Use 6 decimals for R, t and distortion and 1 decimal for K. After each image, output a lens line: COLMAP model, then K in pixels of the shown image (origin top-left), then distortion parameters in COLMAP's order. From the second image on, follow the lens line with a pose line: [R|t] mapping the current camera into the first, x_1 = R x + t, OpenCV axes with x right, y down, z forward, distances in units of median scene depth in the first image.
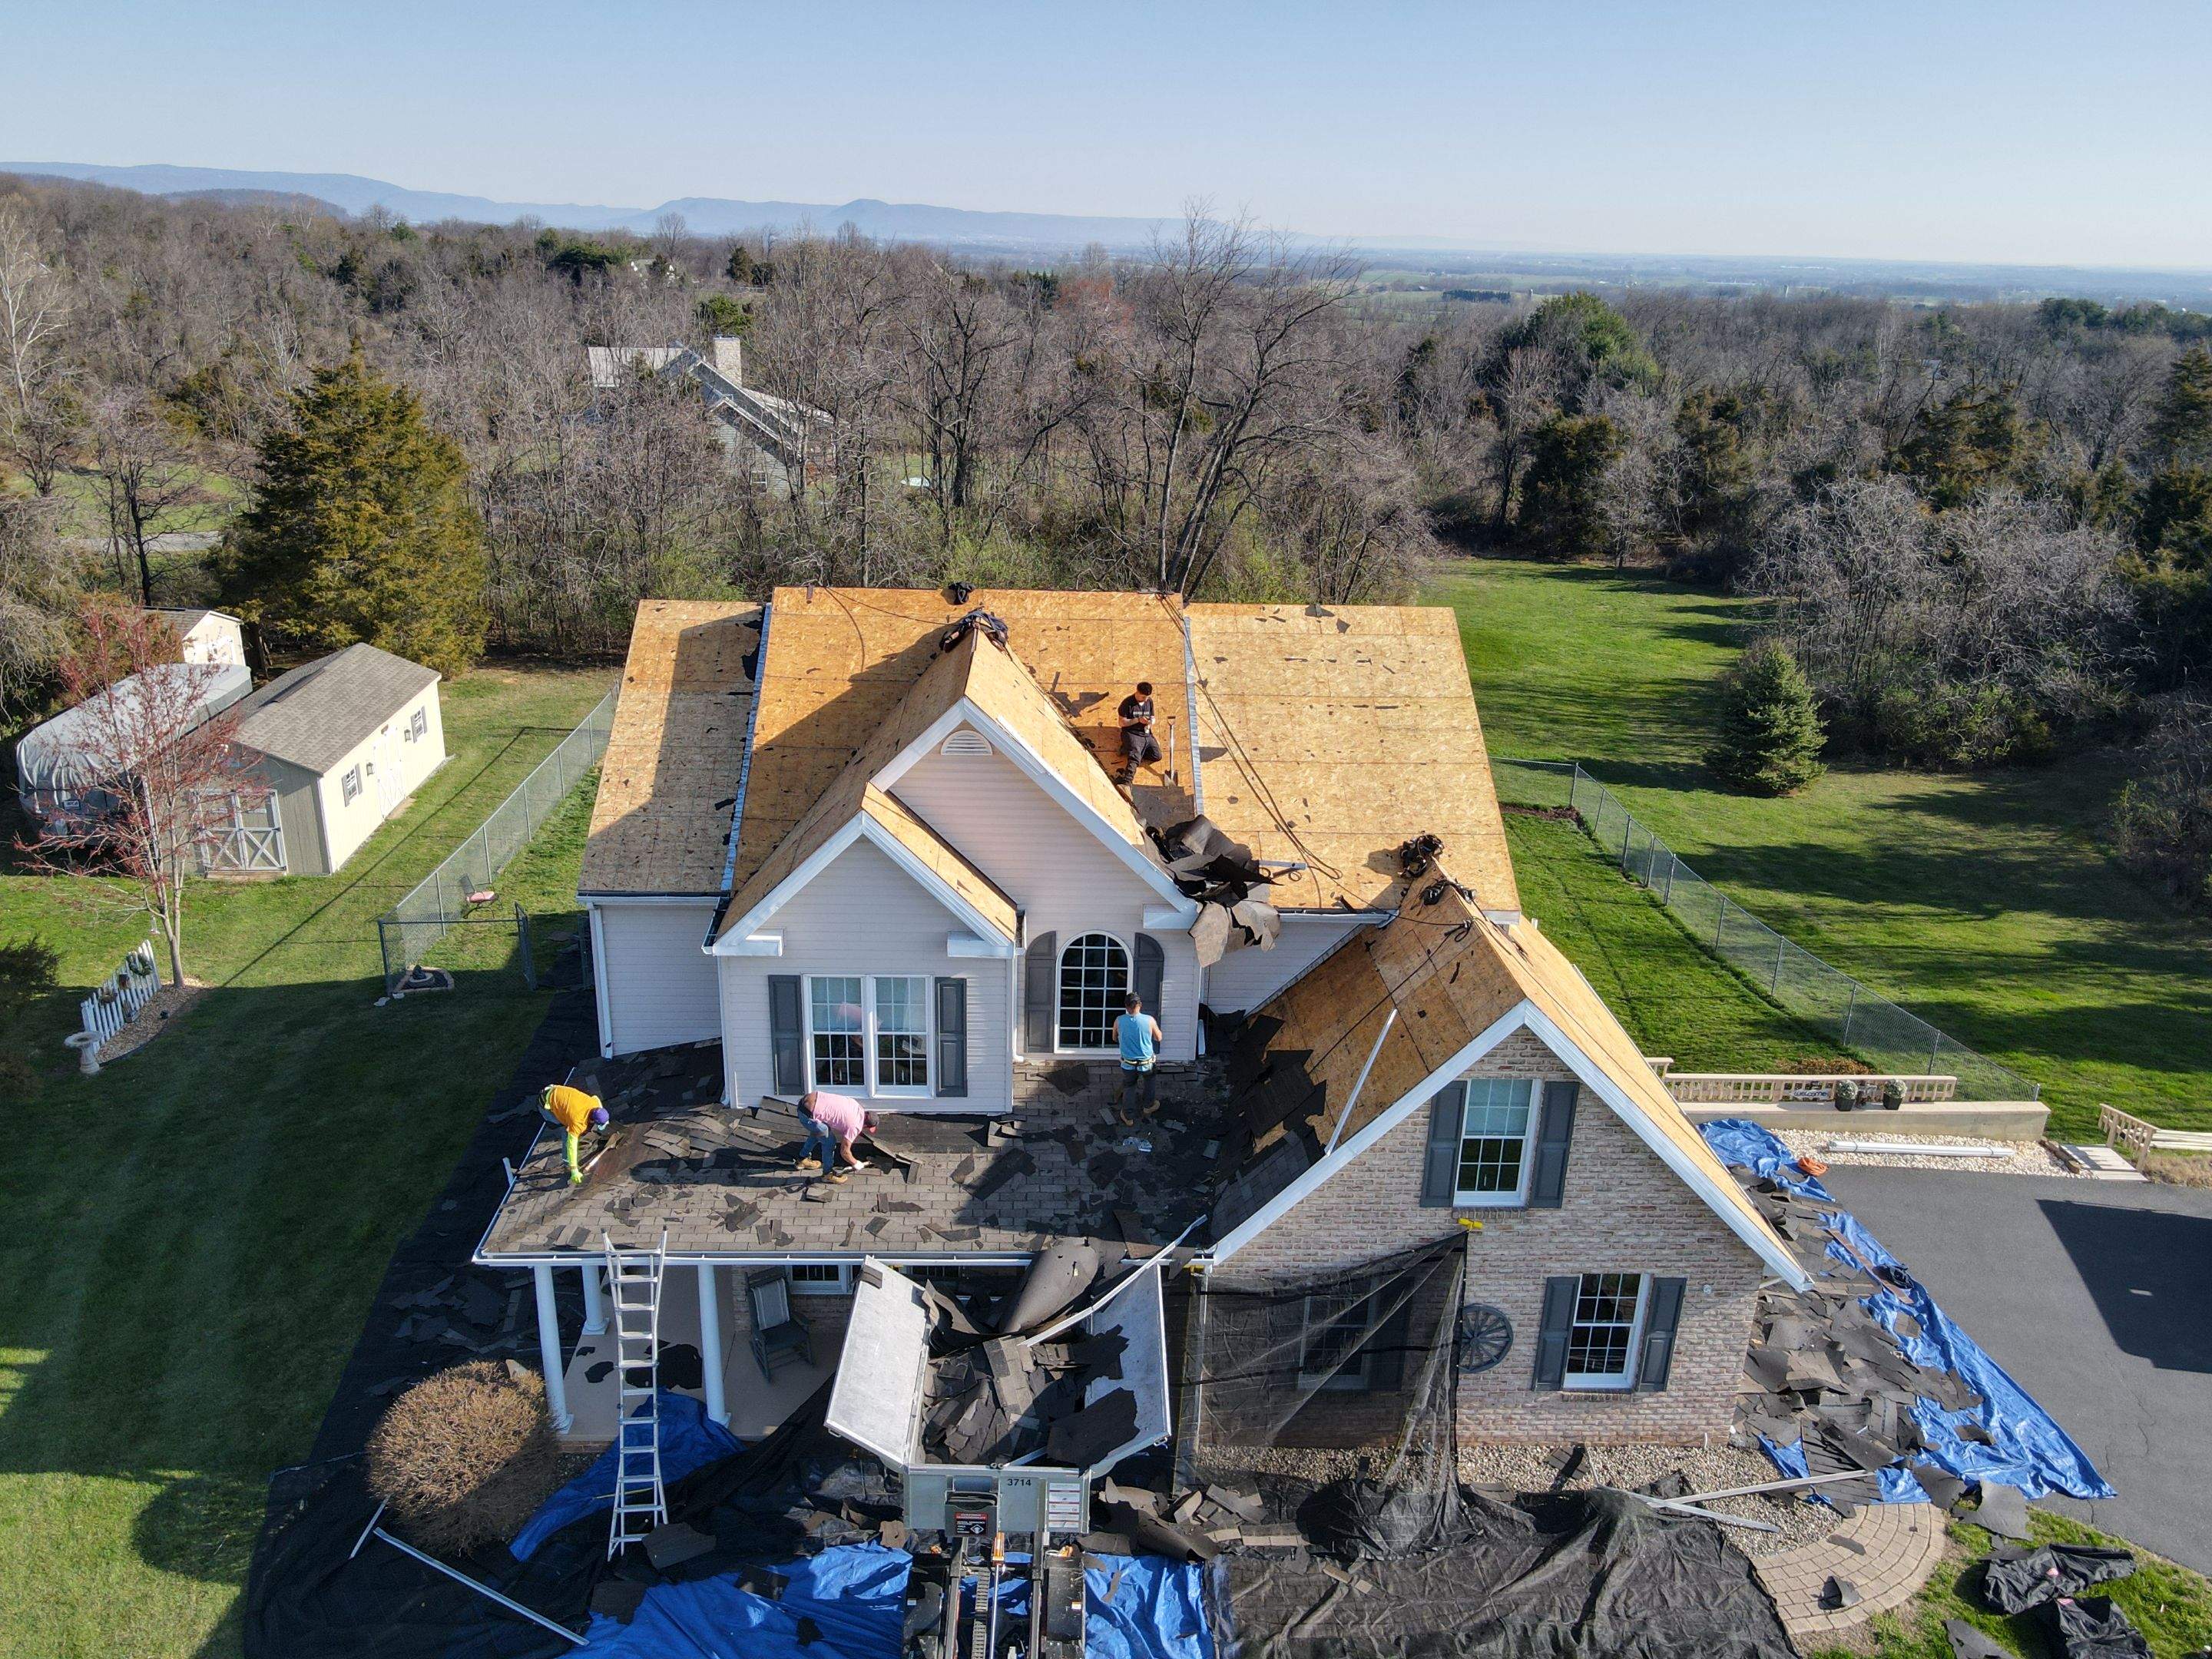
lens RADIAL K [[1613.8, 0, 1092.2], [0, 1613.8, 839.9], [0, 0, 1]] dist [0.017635, 0.002816]
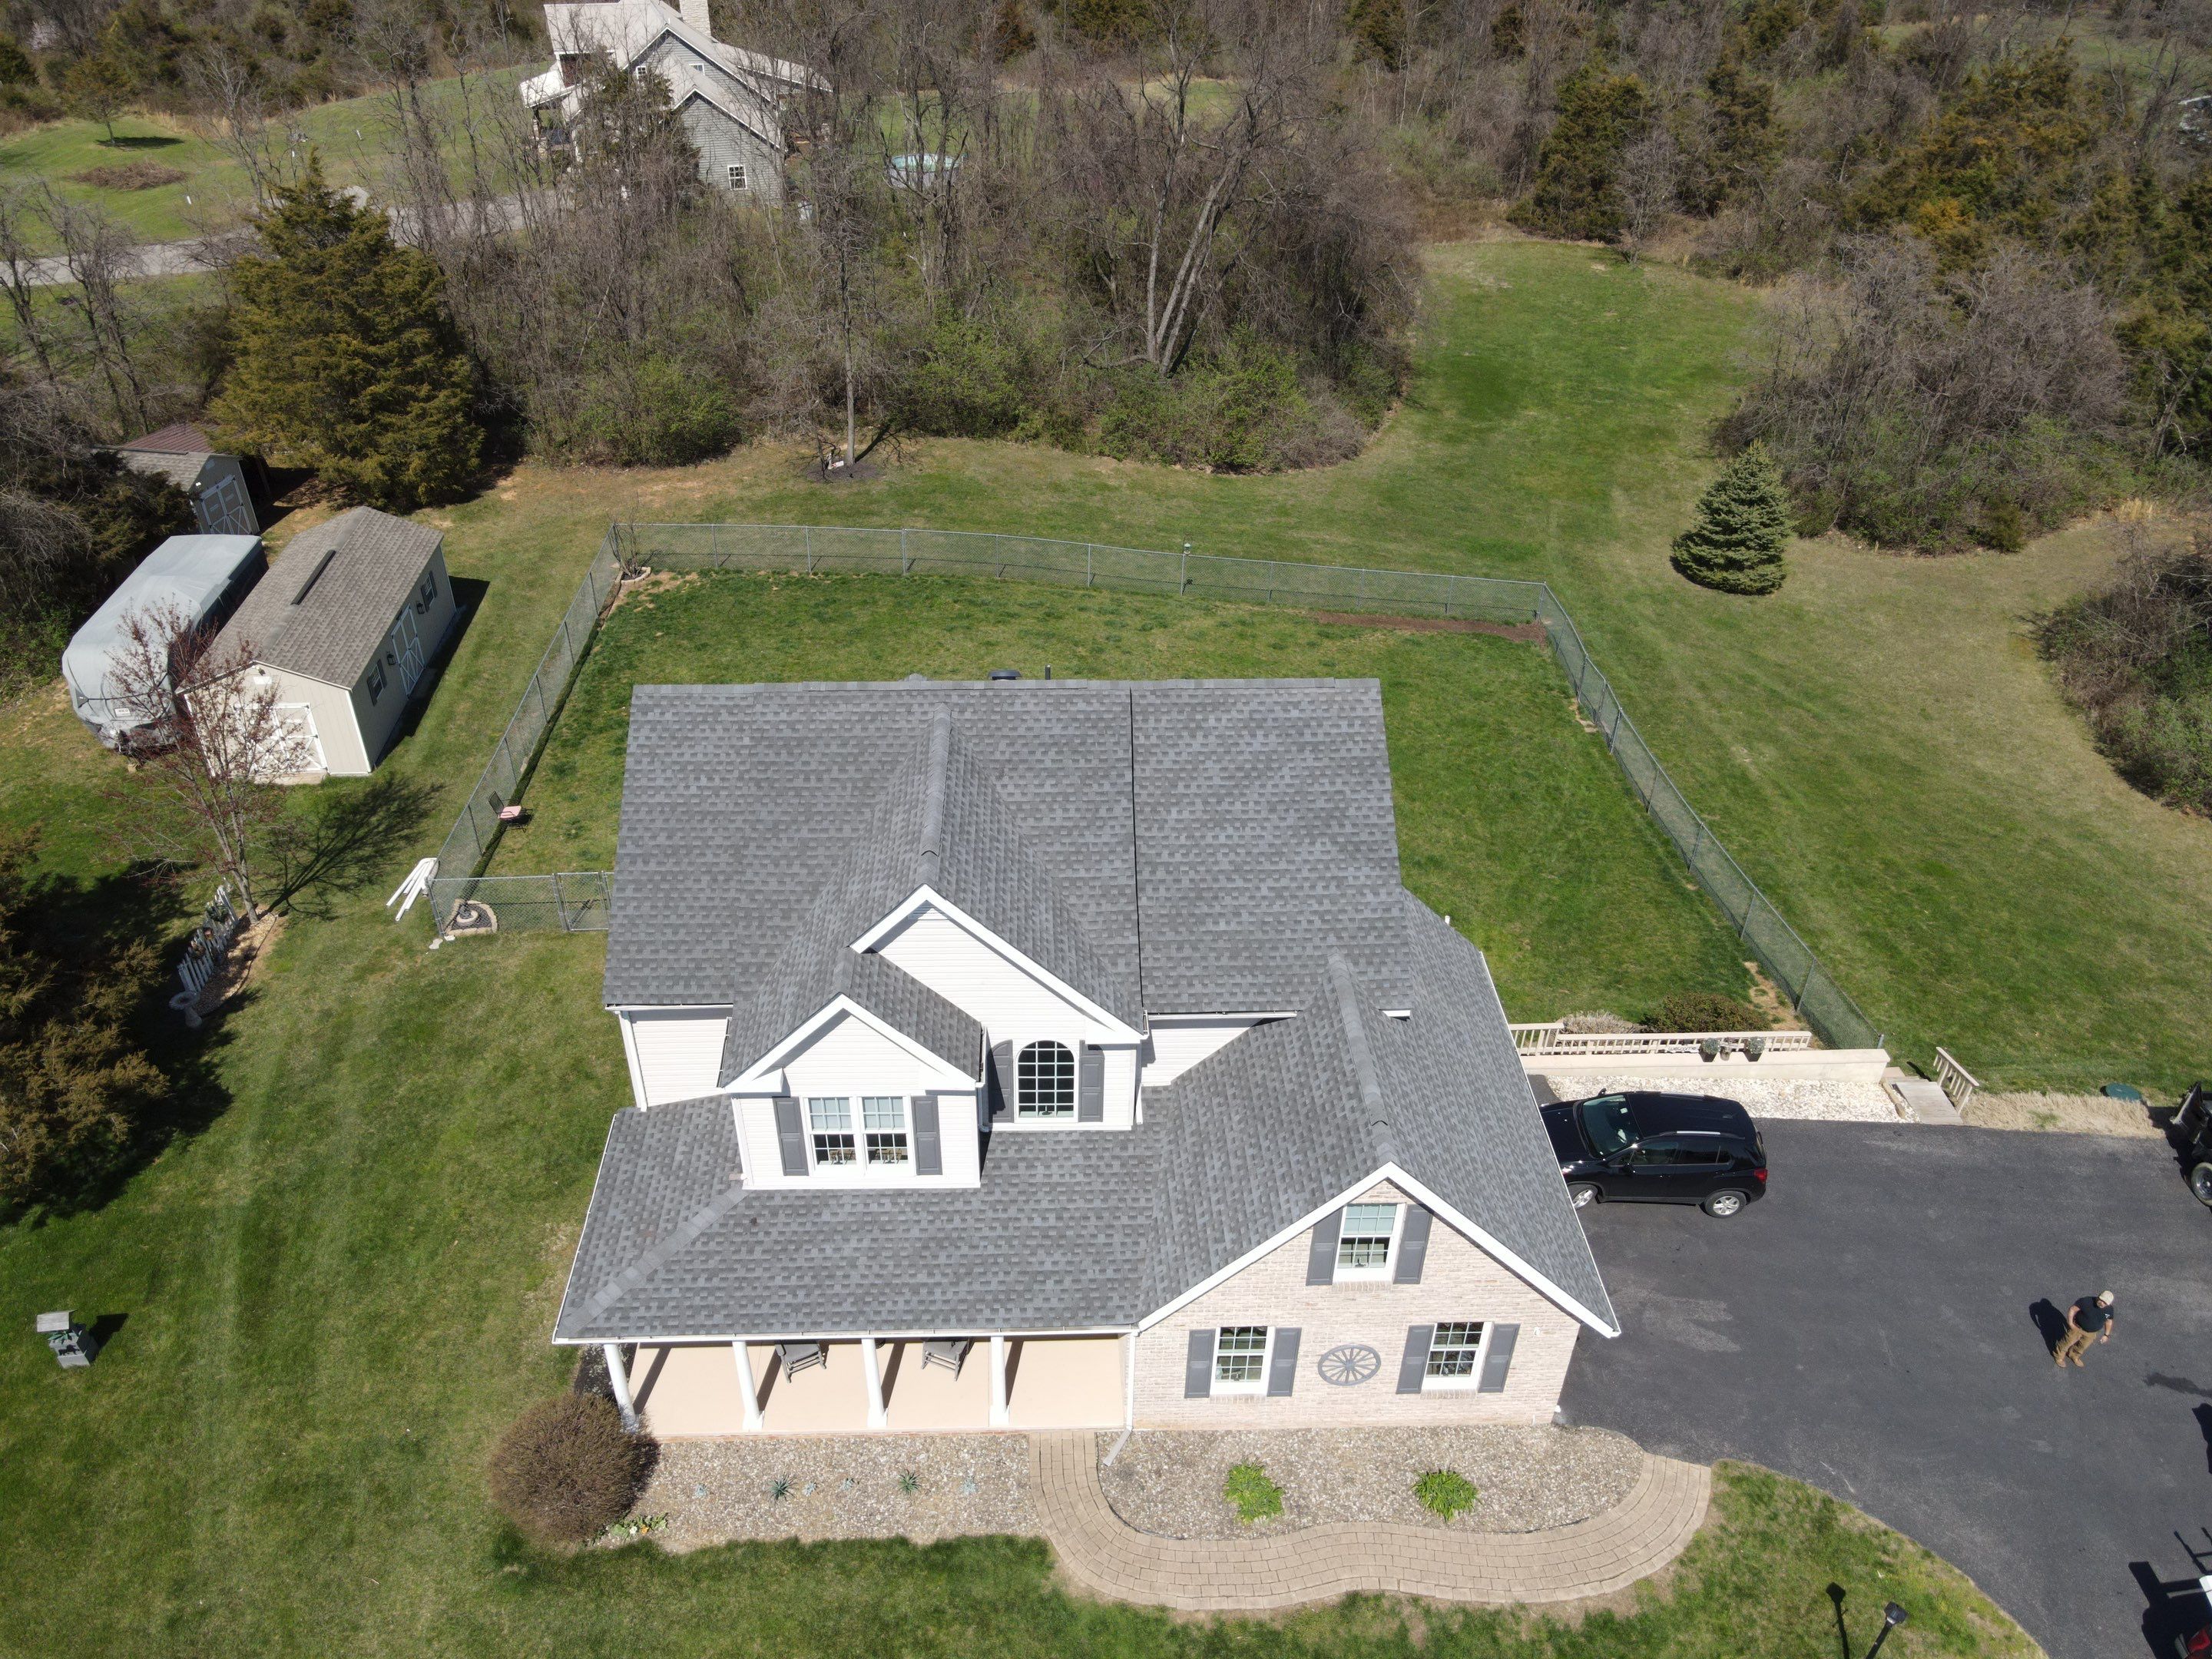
lens RADIAL K [[1623.0, 0, 1091.8], [0, 1623.0, 831.3], [0, 0, 1]] dist [-0.002100, 0.026136]
pose [[0.999894, -0.008393, -0.011889, 0.052258], [0.011124, 0.967520, 0.252550, -0.400354], [0.009383, -0.252656, 0.967511, -0.113180]]
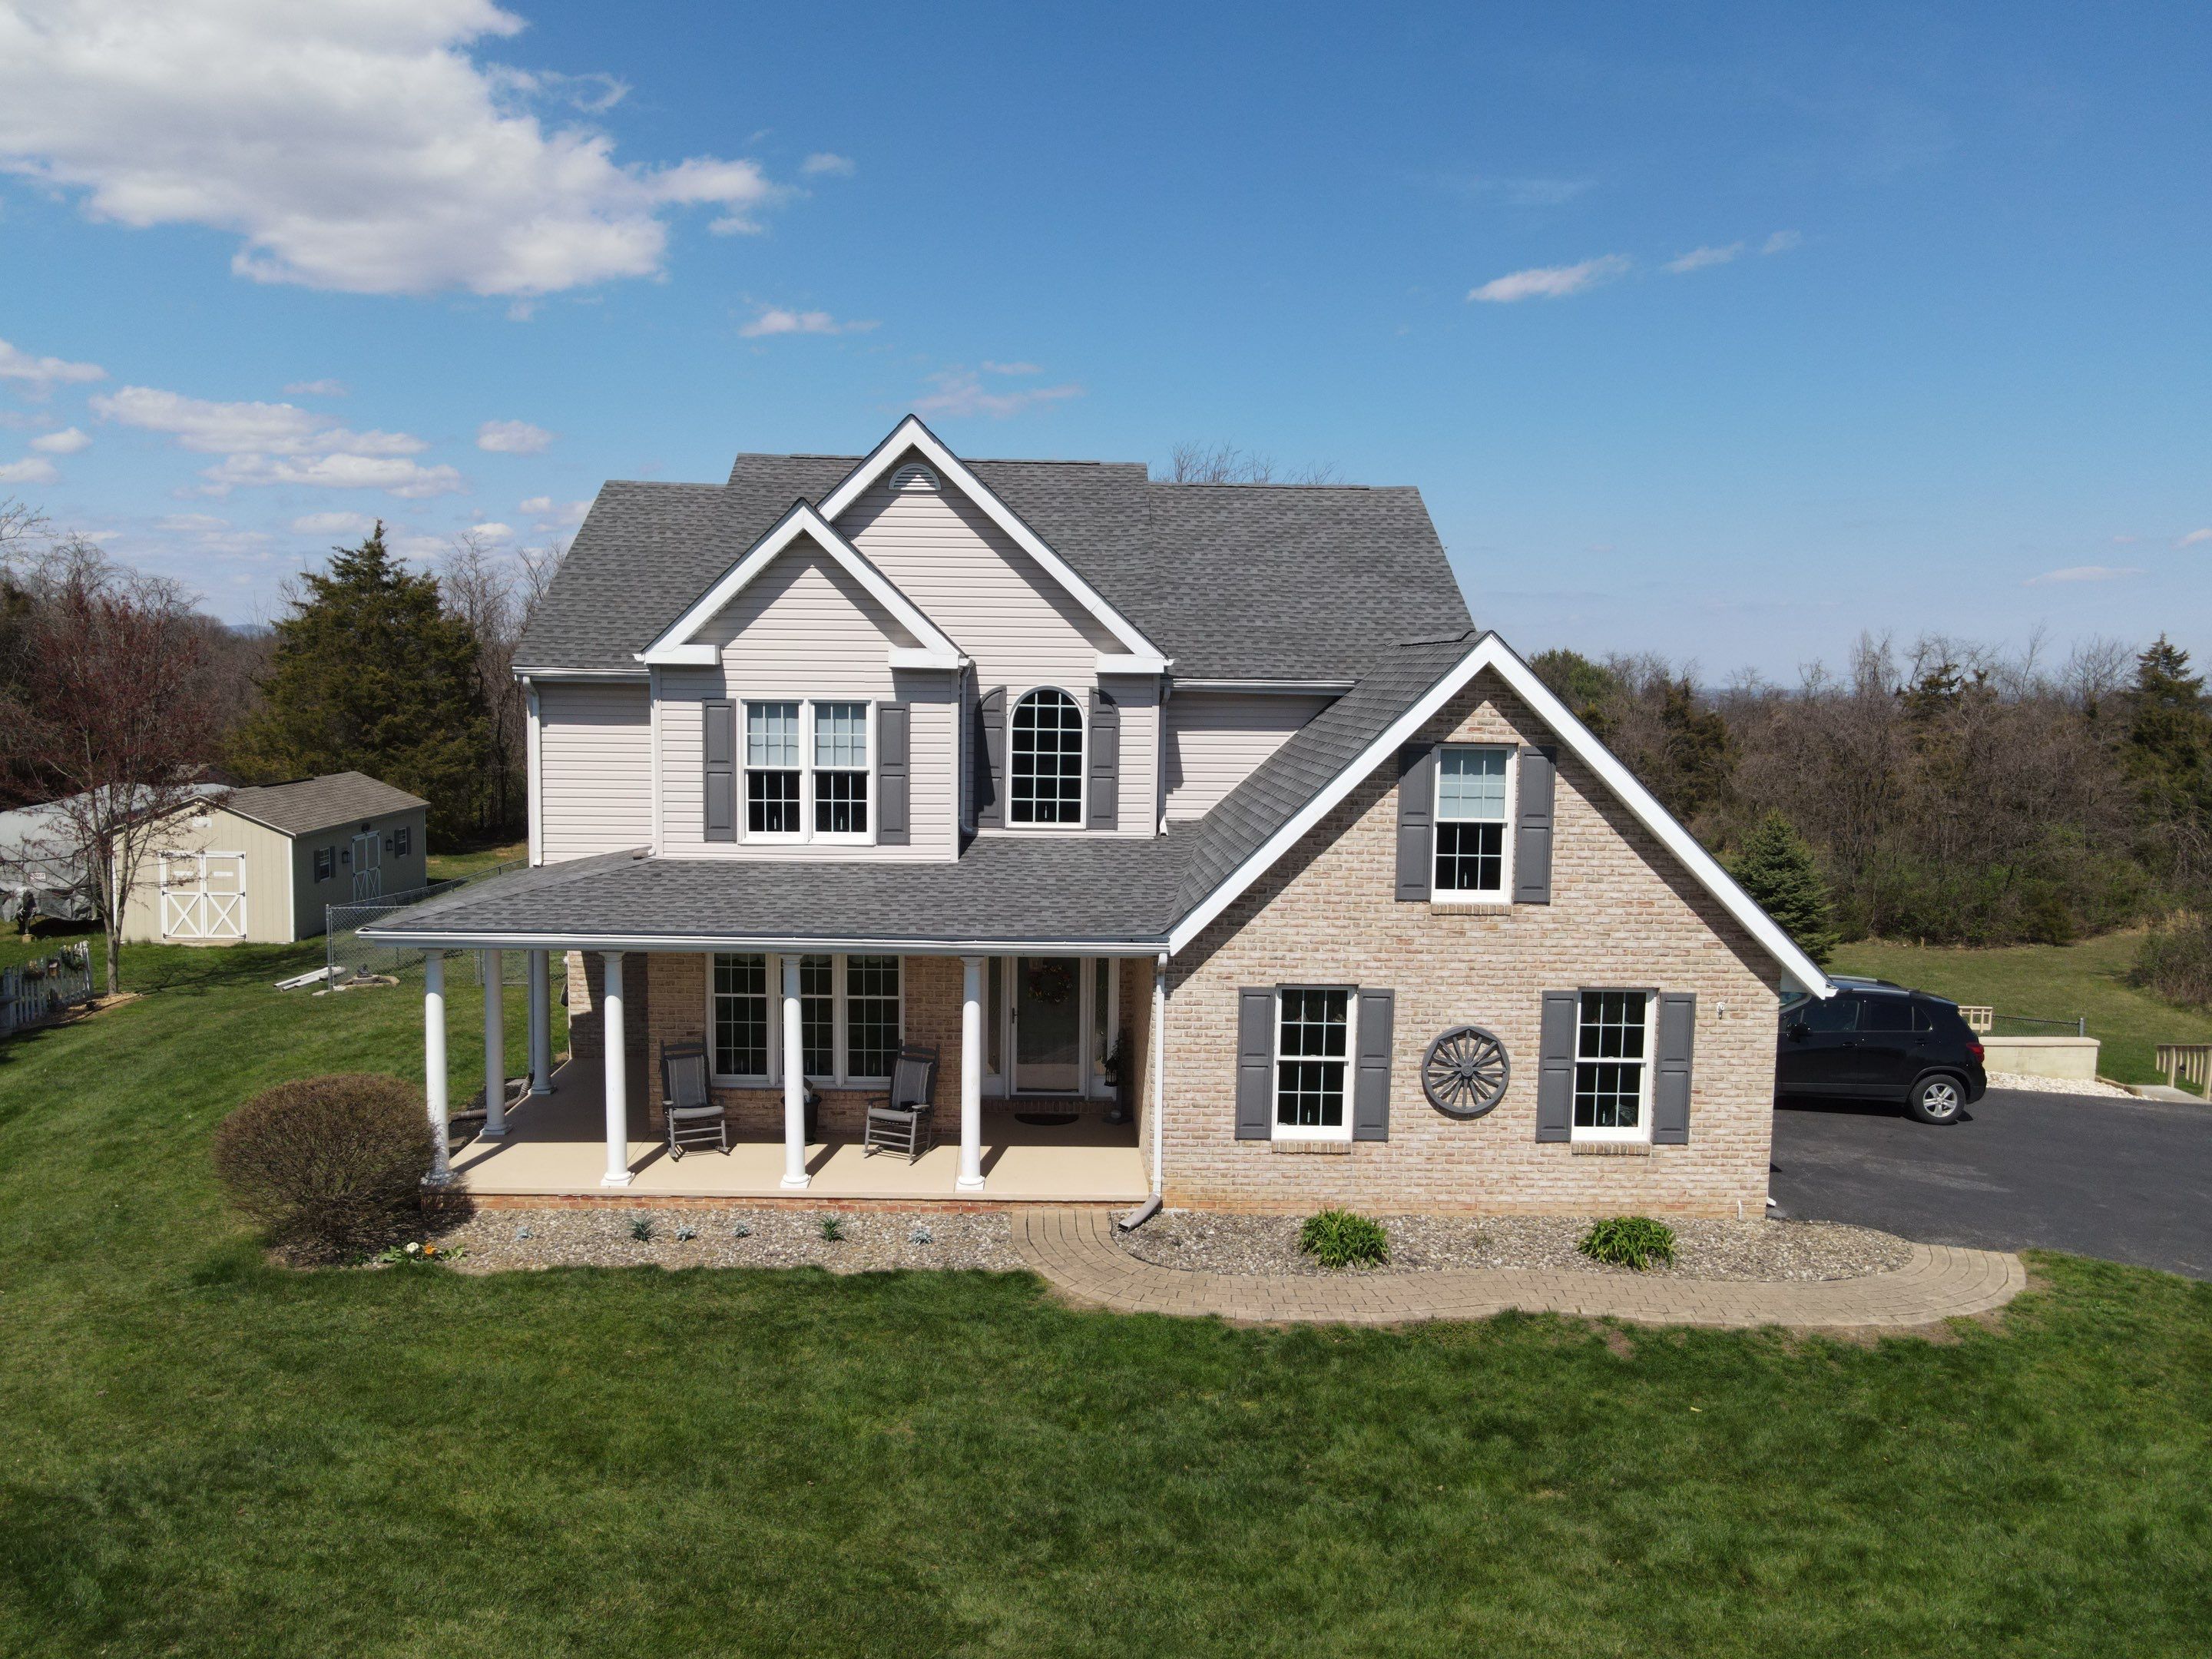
lens RADIAL K [[1623.0, 0, 1089.6], [0, 1623.0, 830.2], [0, 0, 1]] dist [-0.002100, 0.026136]
pose [[0.999892, -0.008167, -0.012182, 0.038799], [0.004729, 0.965791, -0.259280, 0.400273], [0.013882, 0.259194, 0.965725, 0.093989]]
